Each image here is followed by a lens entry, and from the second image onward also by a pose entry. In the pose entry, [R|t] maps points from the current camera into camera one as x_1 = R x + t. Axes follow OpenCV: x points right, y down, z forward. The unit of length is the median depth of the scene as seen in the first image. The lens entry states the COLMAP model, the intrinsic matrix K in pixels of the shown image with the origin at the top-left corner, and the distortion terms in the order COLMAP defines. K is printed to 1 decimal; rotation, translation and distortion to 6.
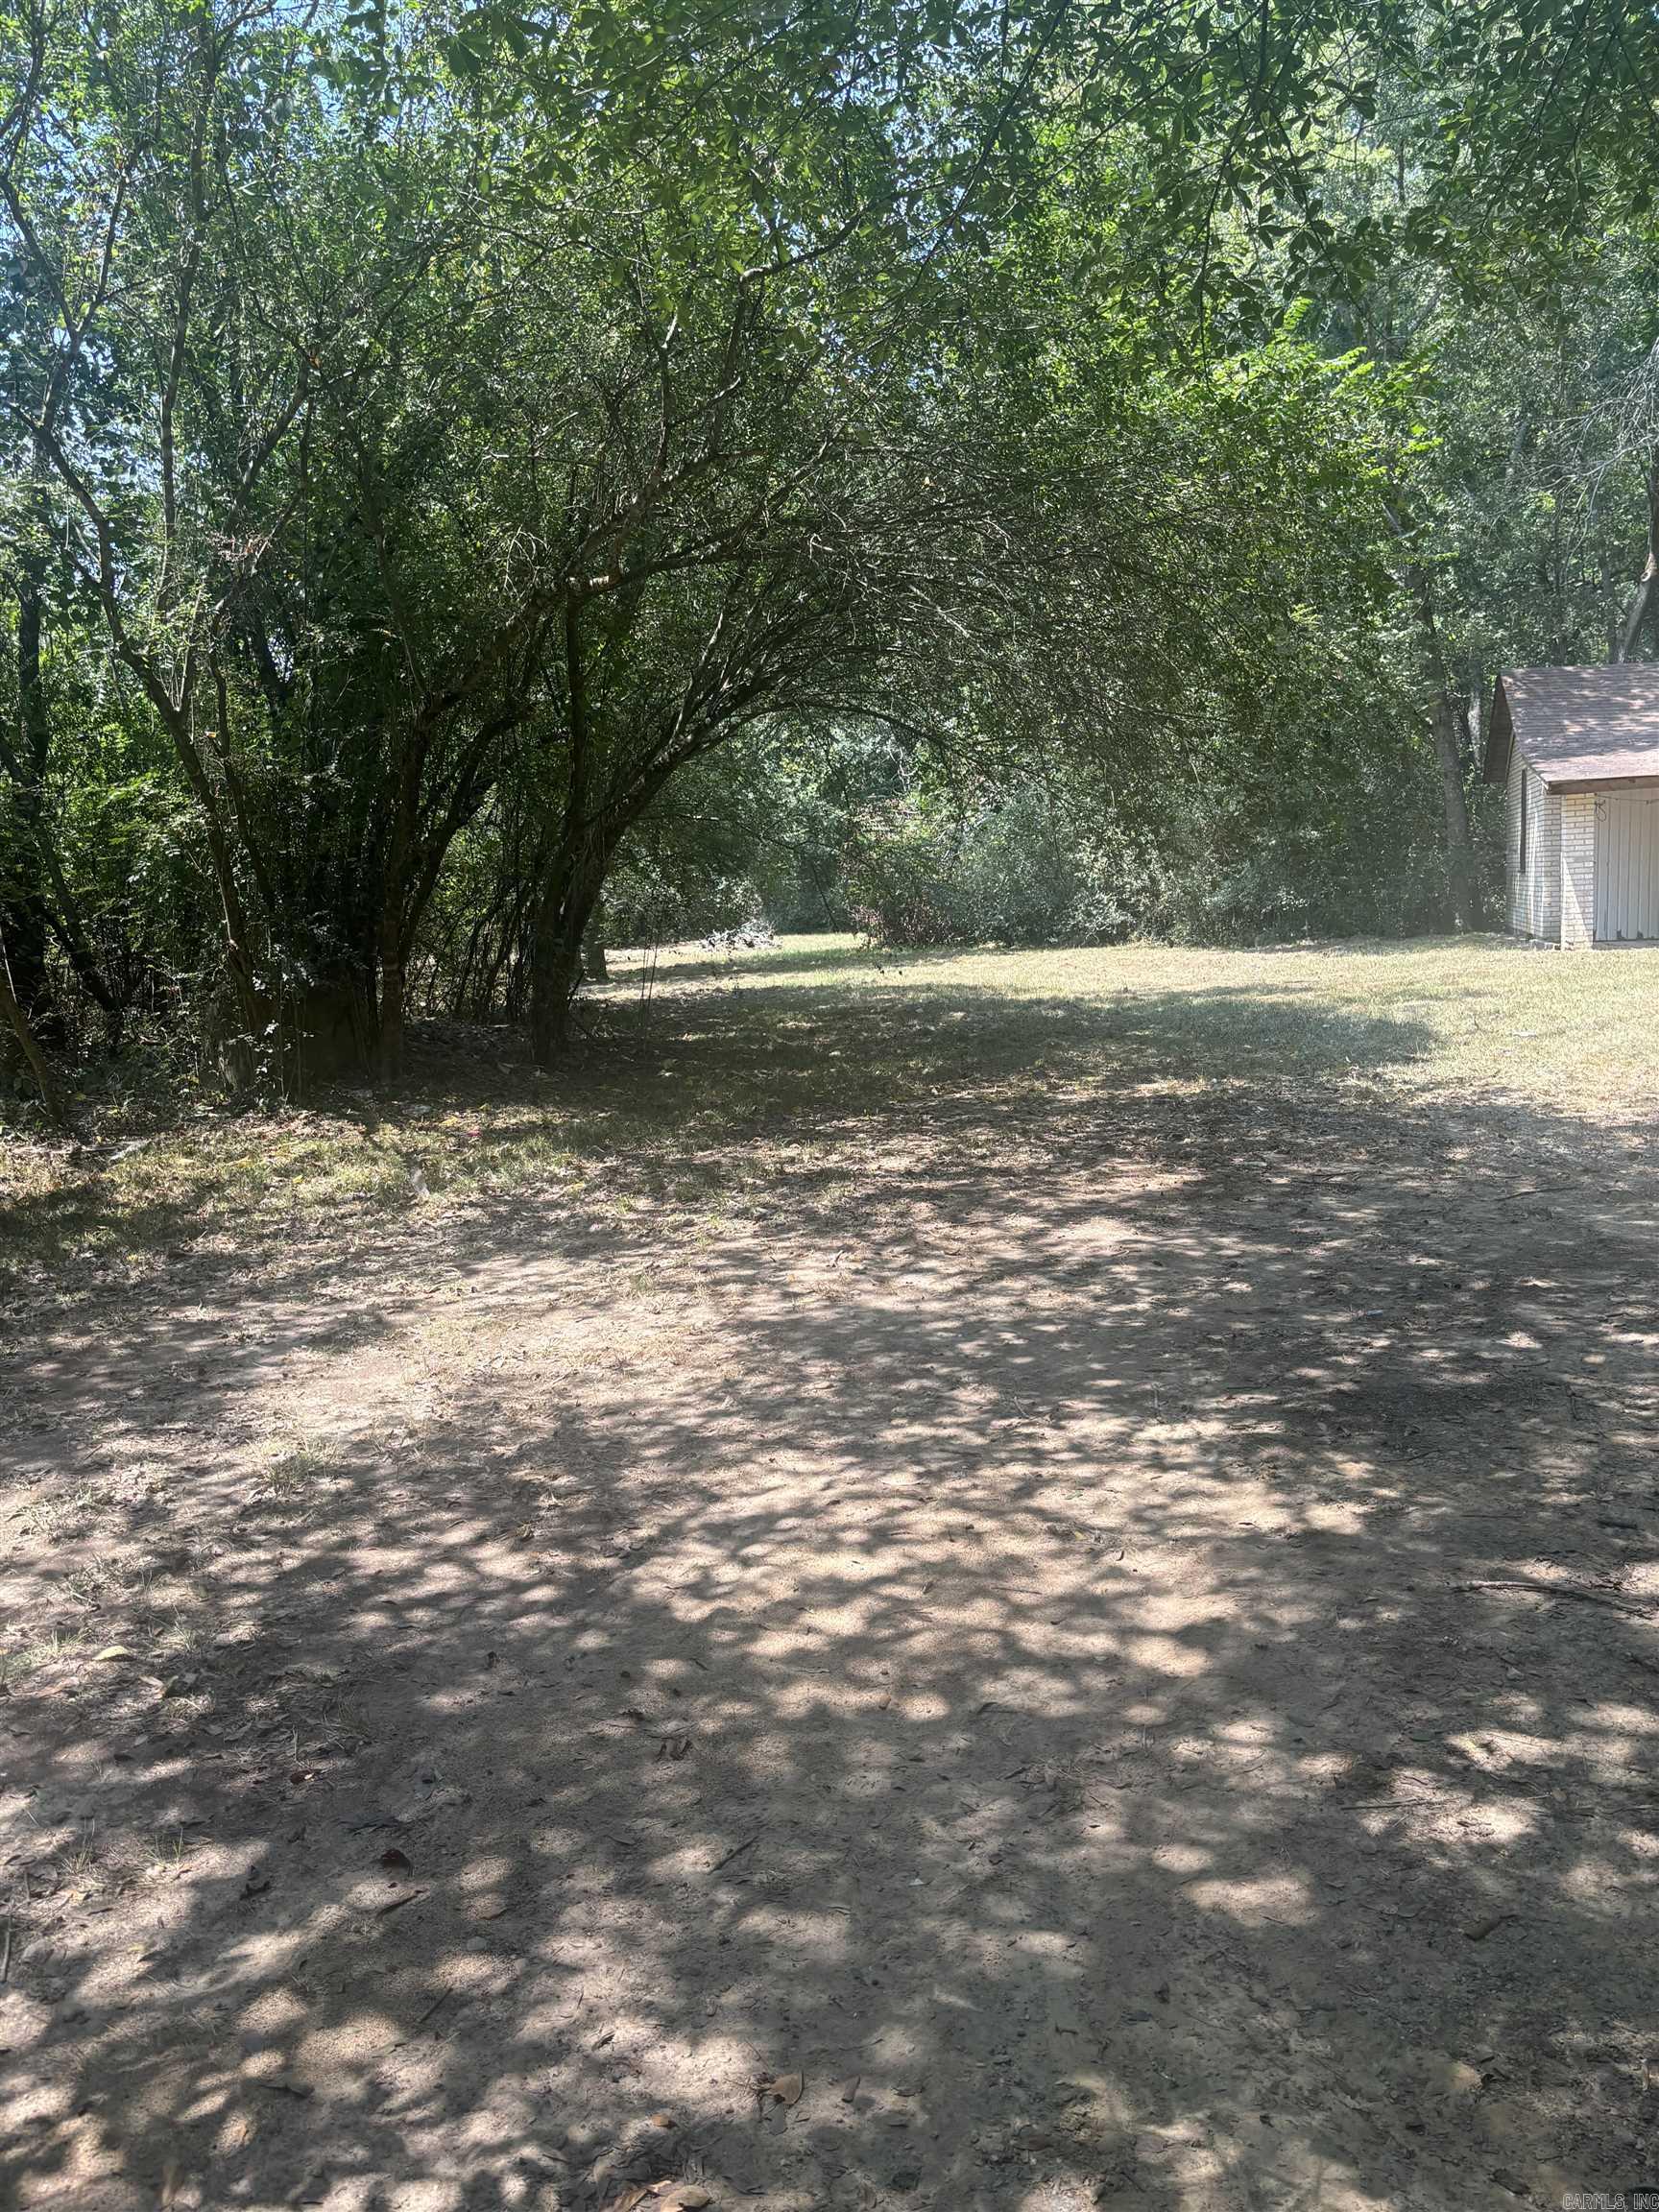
lens RADIAL K [[1711.9, 0, 829.6], [0, 1711.9, 1105.2], [0, 0, 1]] dist [0.027896, -0.006123]
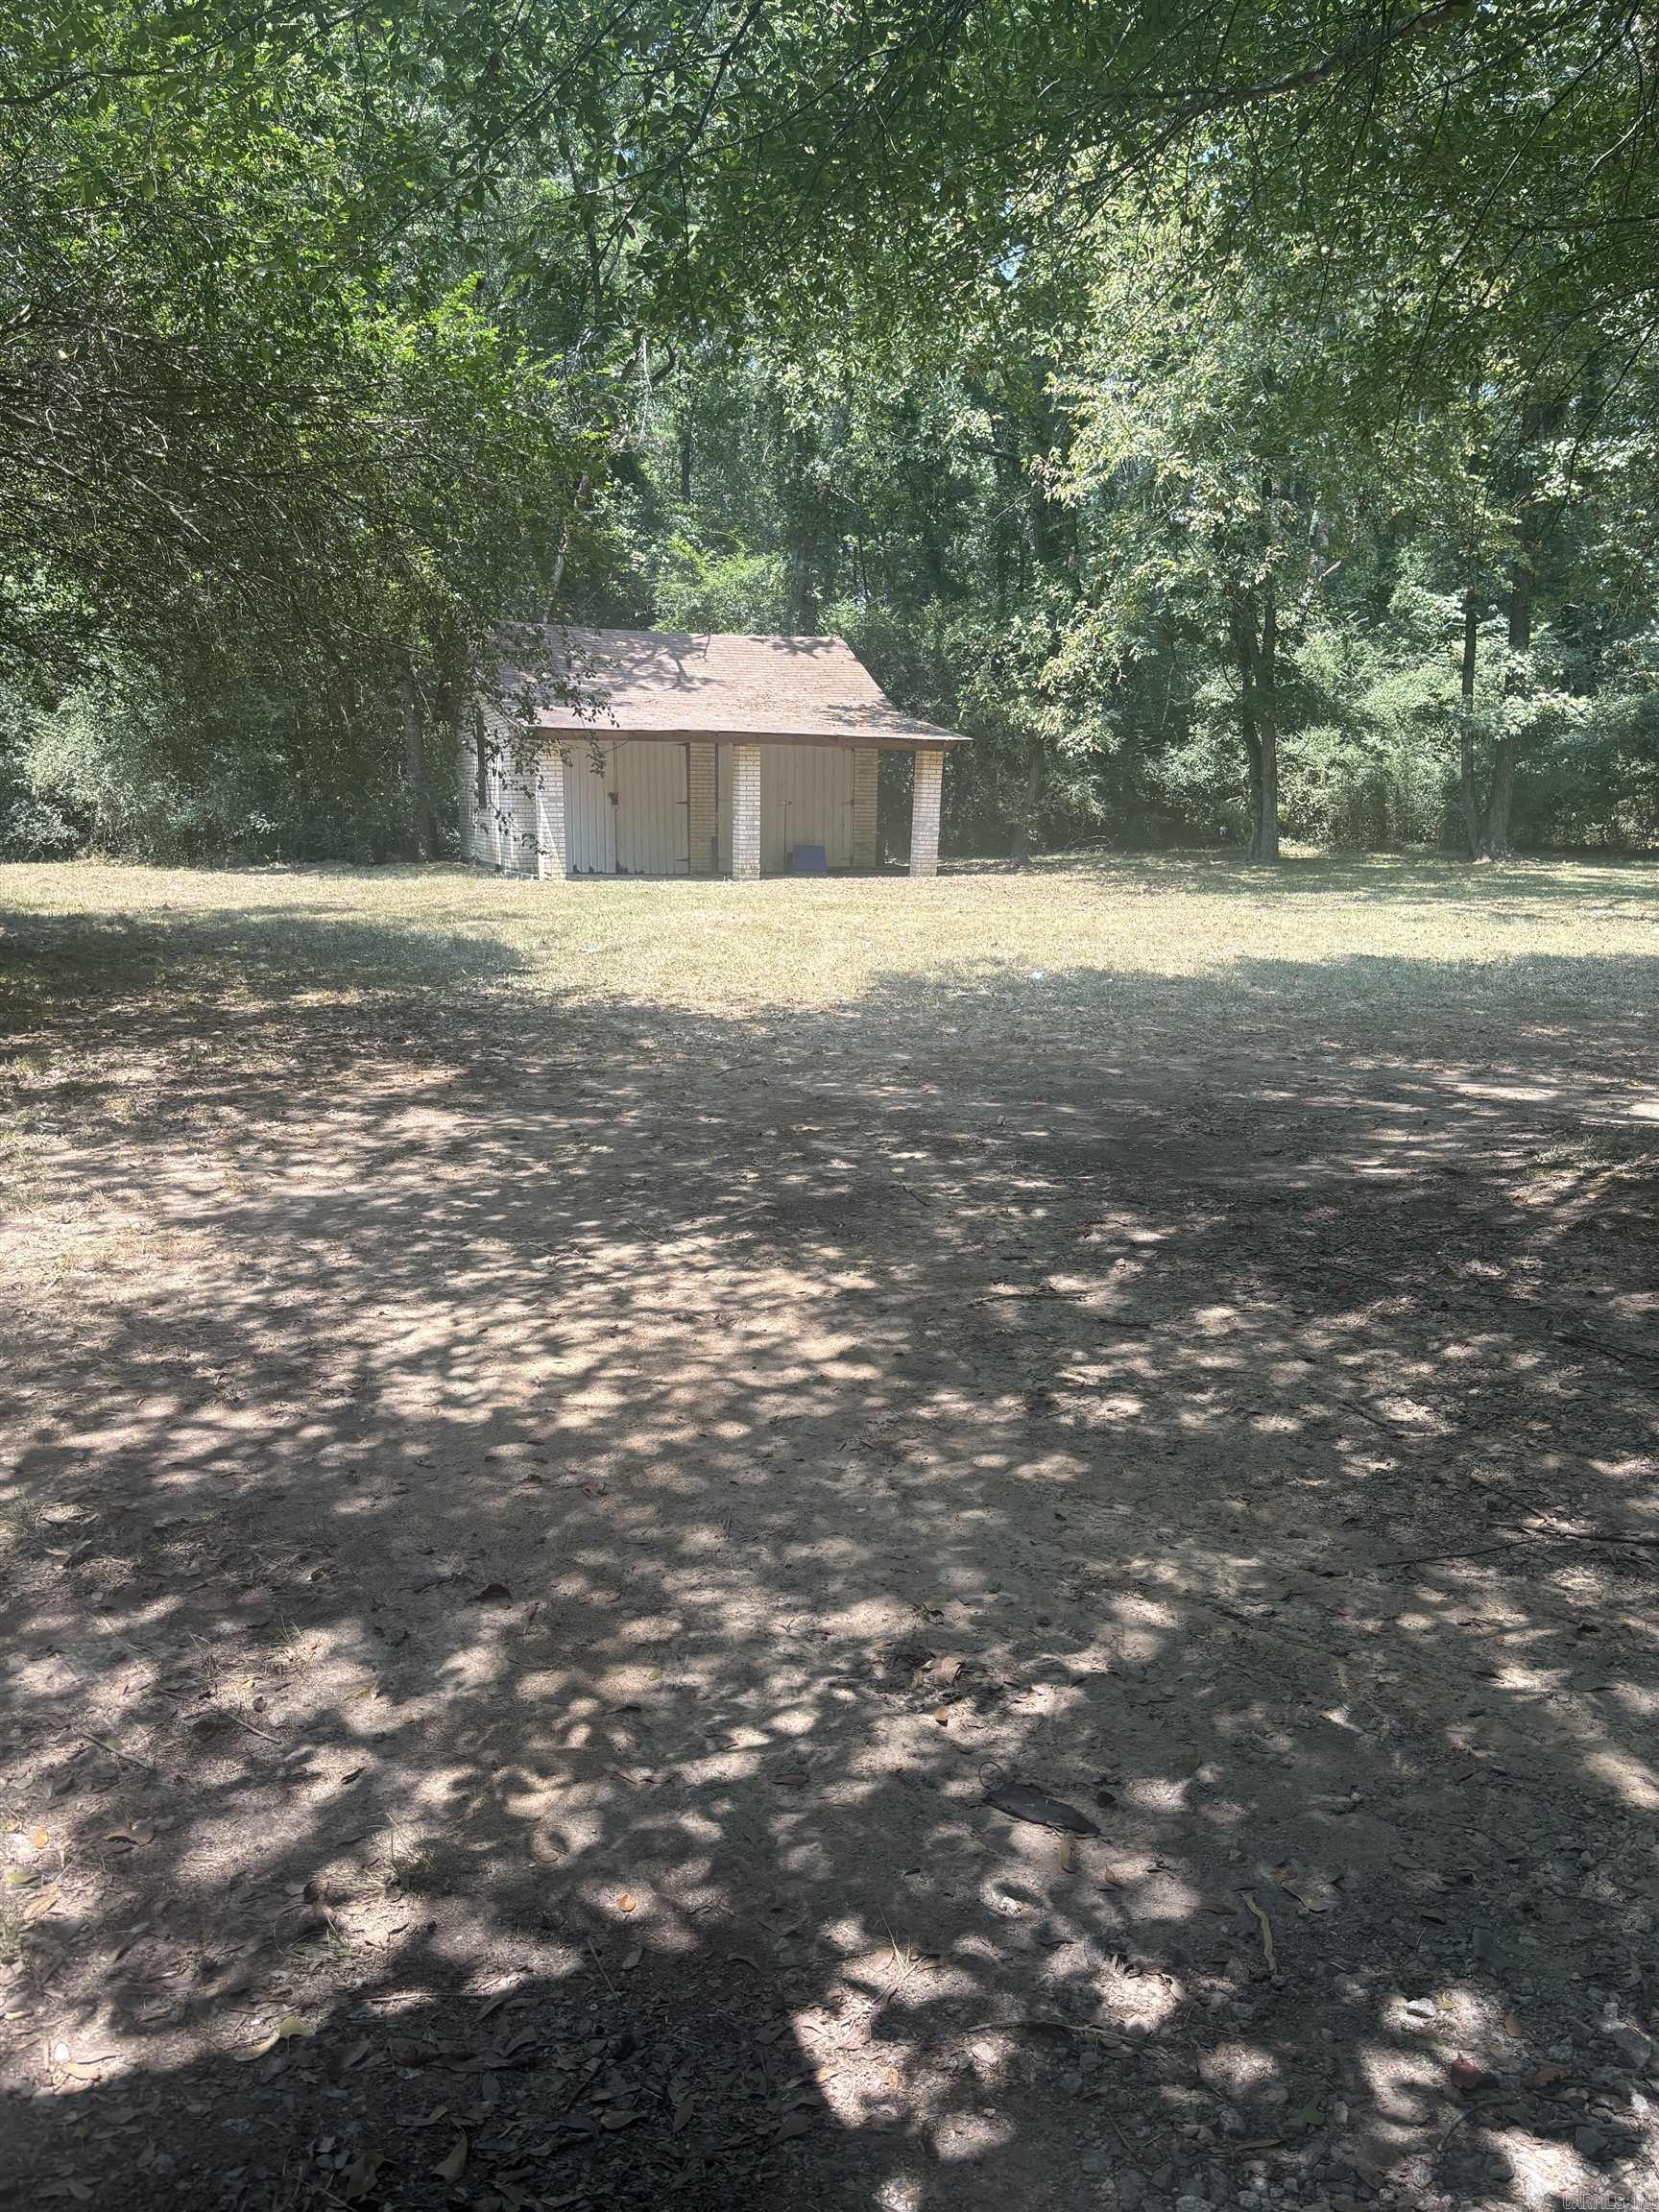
lens RADIAL K [[1677.5, 0, 828.9], [0, 1677.5, 1118.7], [0, 0, 1]] dist [0.100607, -0.083372]
pose [[0.793486, -0.061925, 0.605429, -0.516469], [0.031140, 0.997638, 0.061229, 0.025417], [-0.607791, -0.029731, 0.793540, -0.057693]]
